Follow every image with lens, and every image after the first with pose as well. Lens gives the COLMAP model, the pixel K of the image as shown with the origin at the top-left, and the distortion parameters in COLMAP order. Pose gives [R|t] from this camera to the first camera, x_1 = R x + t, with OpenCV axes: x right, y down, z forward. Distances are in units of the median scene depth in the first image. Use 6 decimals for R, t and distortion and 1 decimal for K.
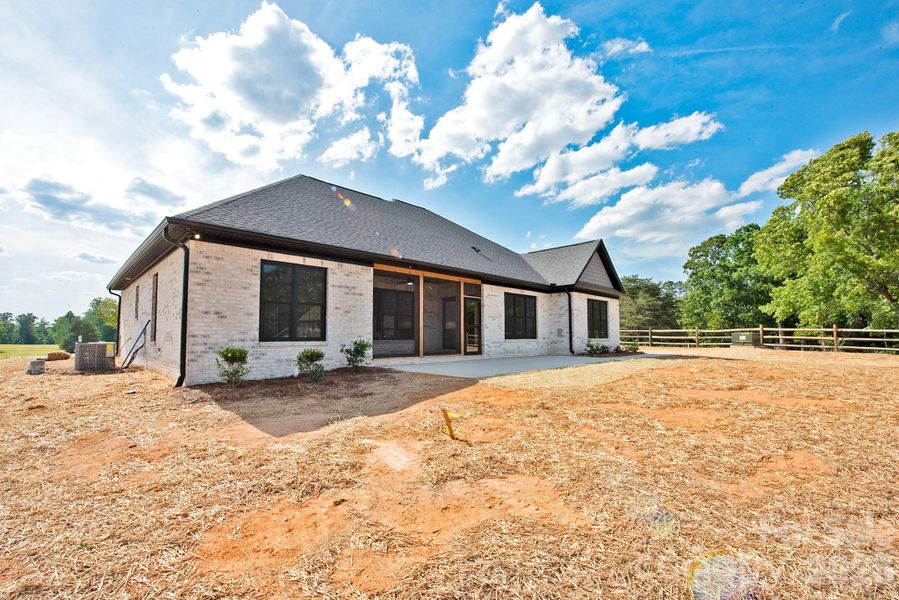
lens RADIAL K [[380.9, 0, 442.3], [0, 380.9, 323.1], [0, 0, 1]] dist [-0.016978, 0.000803]
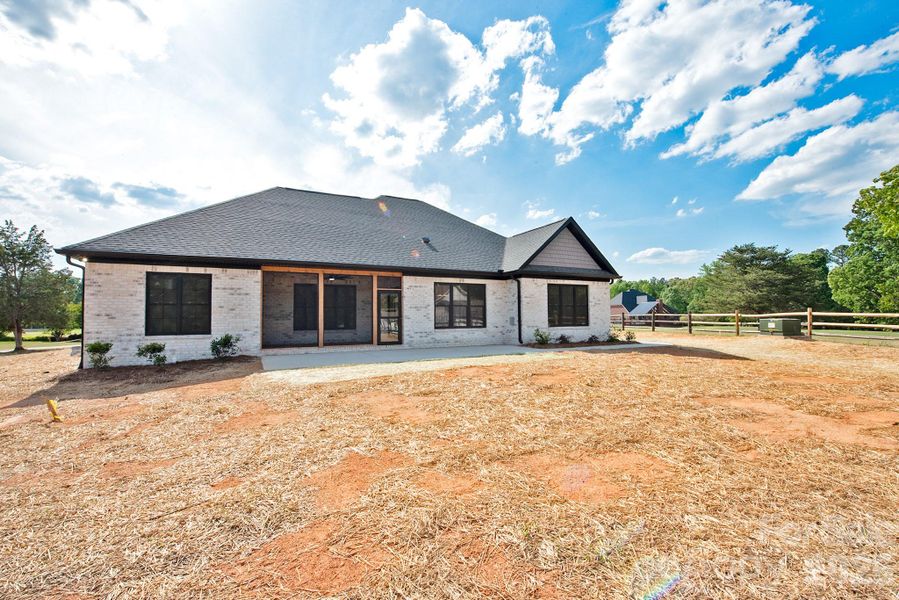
lens RADIAL K [[380.9, 0, 468.3], [0, 380.9, 313.8], [0, 0, 1]] dist [-0.016978, 0.000803]
pose [[0.951361, -0.013340, -0.307790, 0.504197], [0.021392, 0.999511, 0.022800, -0.017398], [0.307336, -0.028275, 0.951181, 0.066143]]
